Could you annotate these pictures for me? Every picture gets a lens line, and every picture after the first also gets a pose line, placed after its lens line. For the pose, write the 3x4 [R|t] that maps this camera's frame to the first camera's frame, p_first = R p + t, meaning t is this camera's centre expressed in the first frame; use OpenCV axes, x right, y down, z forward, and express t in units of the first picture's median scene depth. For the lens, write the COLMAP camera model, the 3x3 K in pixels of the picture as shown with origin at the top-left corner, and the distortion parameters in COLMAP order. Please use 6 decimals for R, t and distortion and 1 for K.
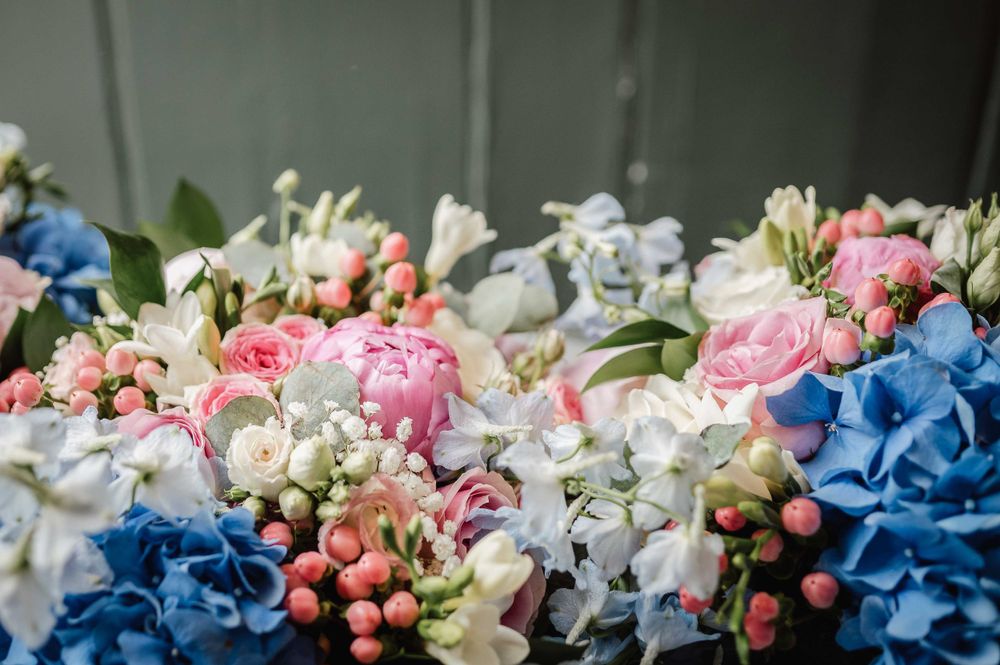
lens RADIAL K [[1245.7, 0, 500.0], [0, 1245.7, 332.5], [0, 0, 1]] dist [-0.074004, 0.009273]
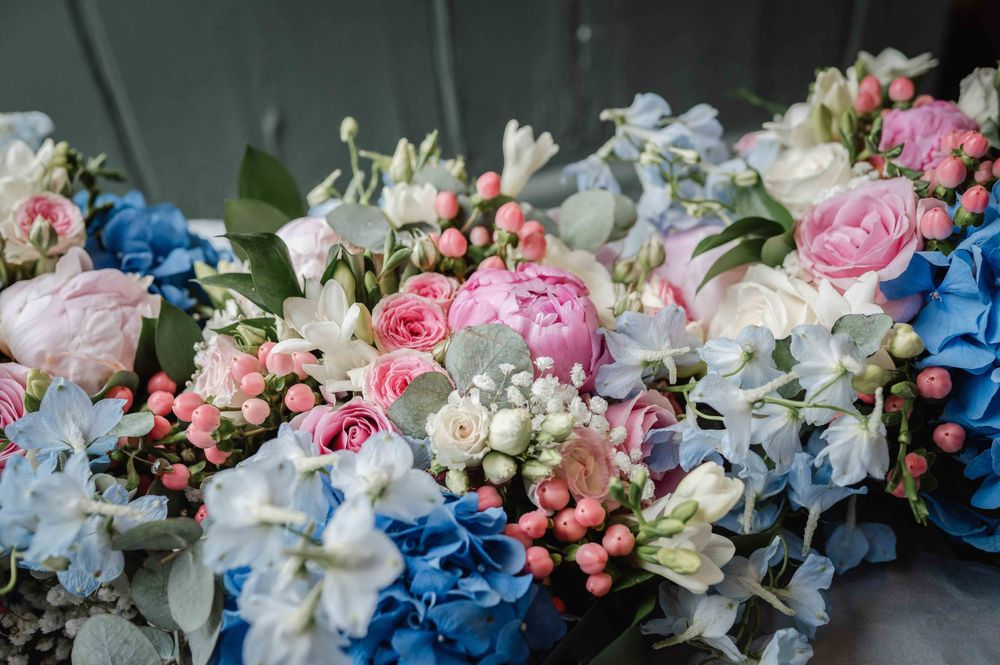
lens RADIAL K [[960.7, 0, 500.0], [0, 960.7, 332.5], [0, 0, 1]] dist [-0.064047, 0.014182]
pose [[0.967606, -0.204453, 0.148115, -0.250591], [0.164039, 0.955095, 0.246748, -0.168147], [-0.191912, -0.214458, 0.957694, 0.225920]]
